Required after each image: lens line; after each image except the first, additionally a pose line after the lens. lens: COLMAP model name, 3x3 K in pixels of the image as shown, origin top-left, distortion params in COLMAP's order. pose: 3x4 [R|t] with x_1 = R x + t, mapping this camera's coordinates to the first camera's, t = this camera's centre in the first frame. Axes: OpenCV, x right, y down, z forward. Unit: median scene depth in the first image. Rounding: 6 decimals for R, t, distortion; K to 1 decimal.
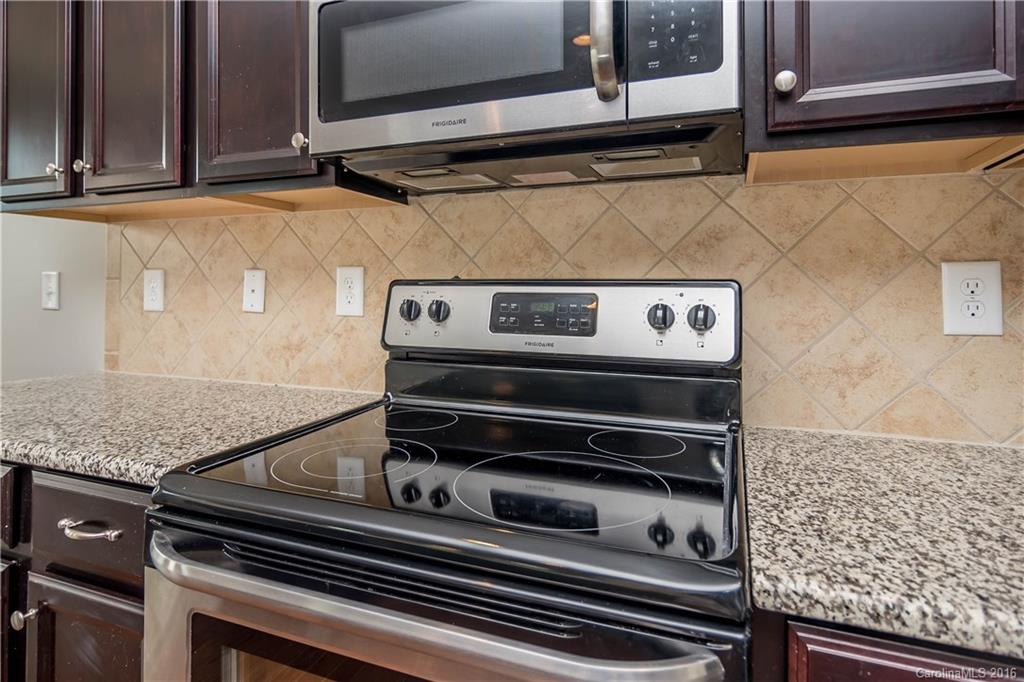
lens RADIAL K [[563.7, 0, 506.4], [0, 563.7, 275.2], [0, 0, 1]] dist [-0.003507, 0.001129]
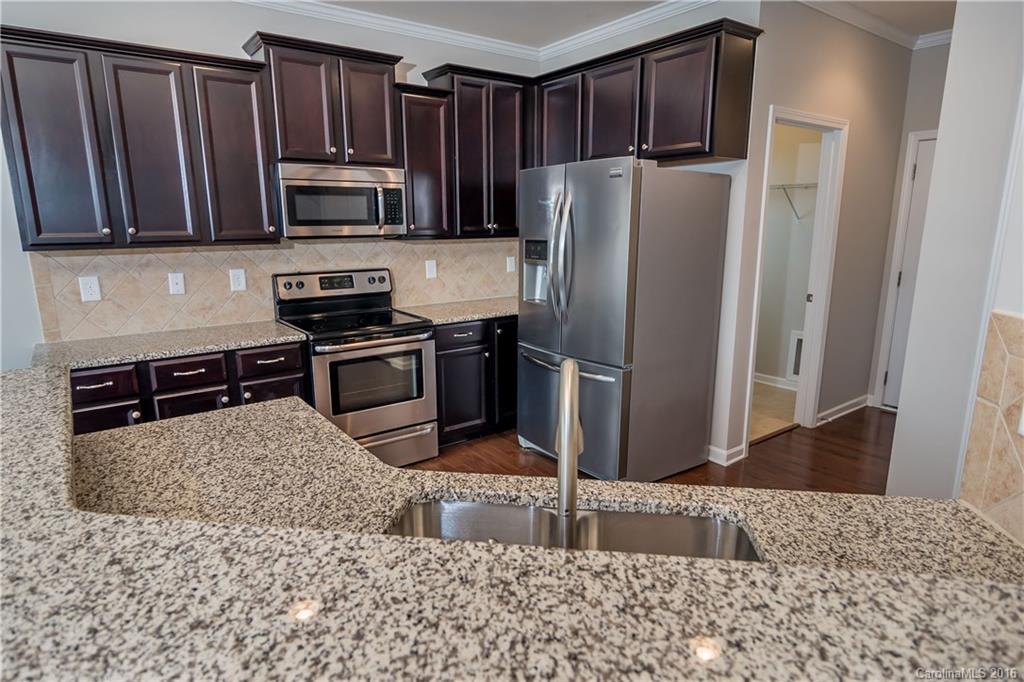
lens RADIAL K [[596.6, 0, 511.2], [0, 596.6, 349.2], [0, 0, 1]] dist [0.003465, -0.002791]
pose [[0.529101, -0.184485, 0.828262, -2.093895], [-0.007347, 0.975048, 0.221873, -0.291650], [-0.848527, -0.123478, 0.514543, -1.471581]]
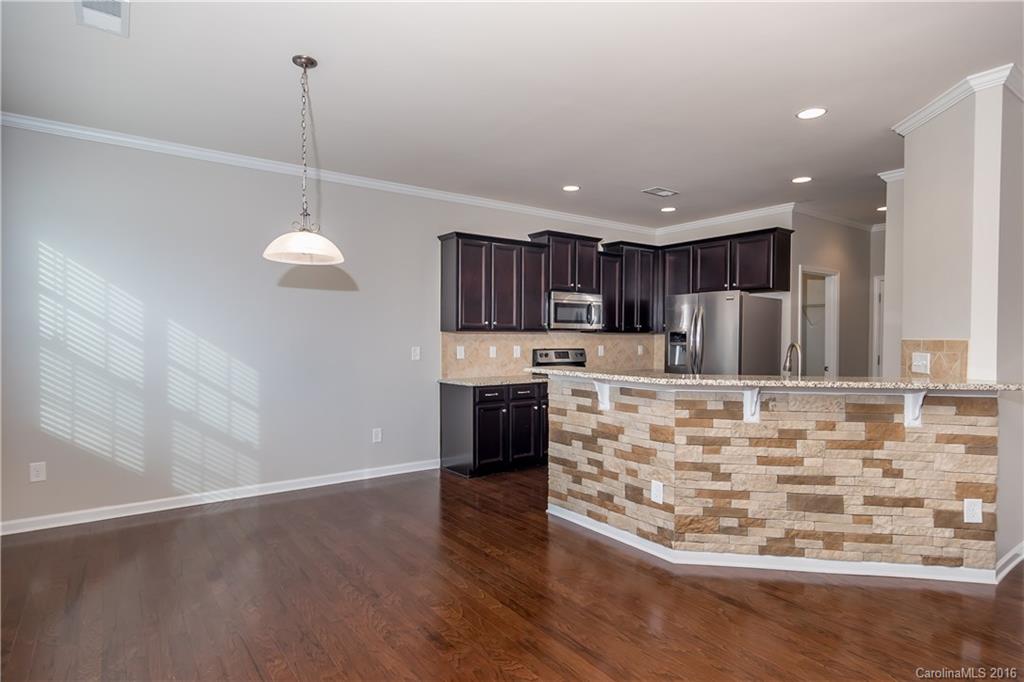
lens RADIAL K [[563.7, 0, 507.4], [0, 563.7, 347.0], [0, 0, 1]] dist [-0.003507, 0.001129]
pose [[0.542713, -0.012500, 0.839825, -4.655244], [-0.016449, 0.999539, 0.025506, -0.135545], [-0.839757, -0.027657, 0.542258, -1.491934]]
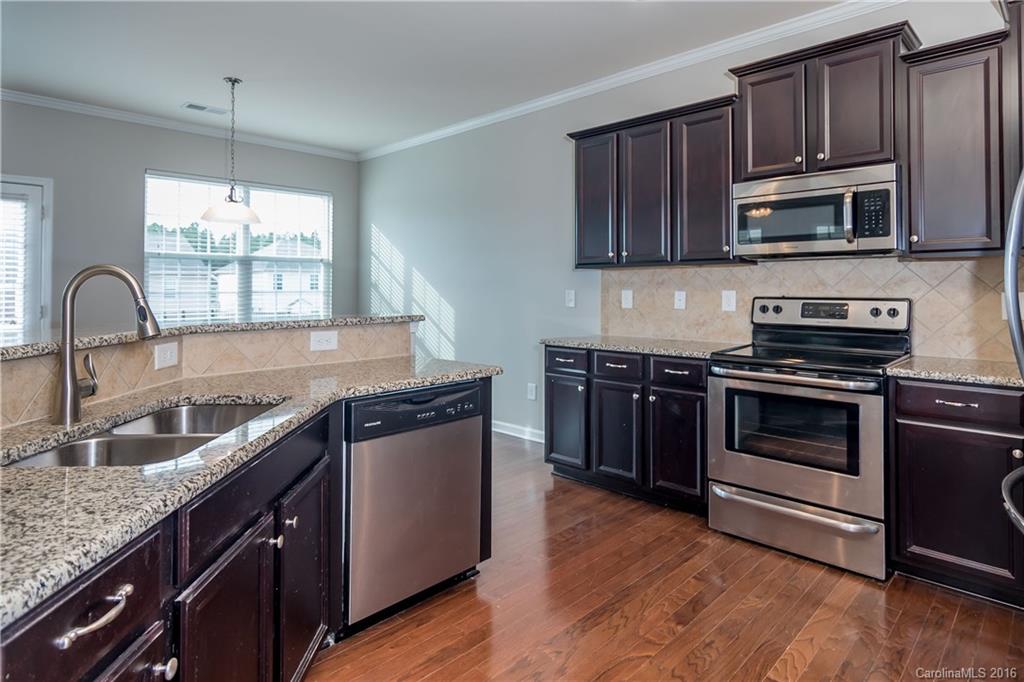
lens RADIAL K [[563.7, 0, 501.2], [0, 563.7, 284.1], [0, 0, 1]] dist [-0.003507, 0.001129]
pose [[0.916163, -0.005136, -0.400774, -0.243647], [0.009304, 0.999921, 0.008455, -0.084564], [0.400698, -0.011475, 0.916138, -1.863836]]
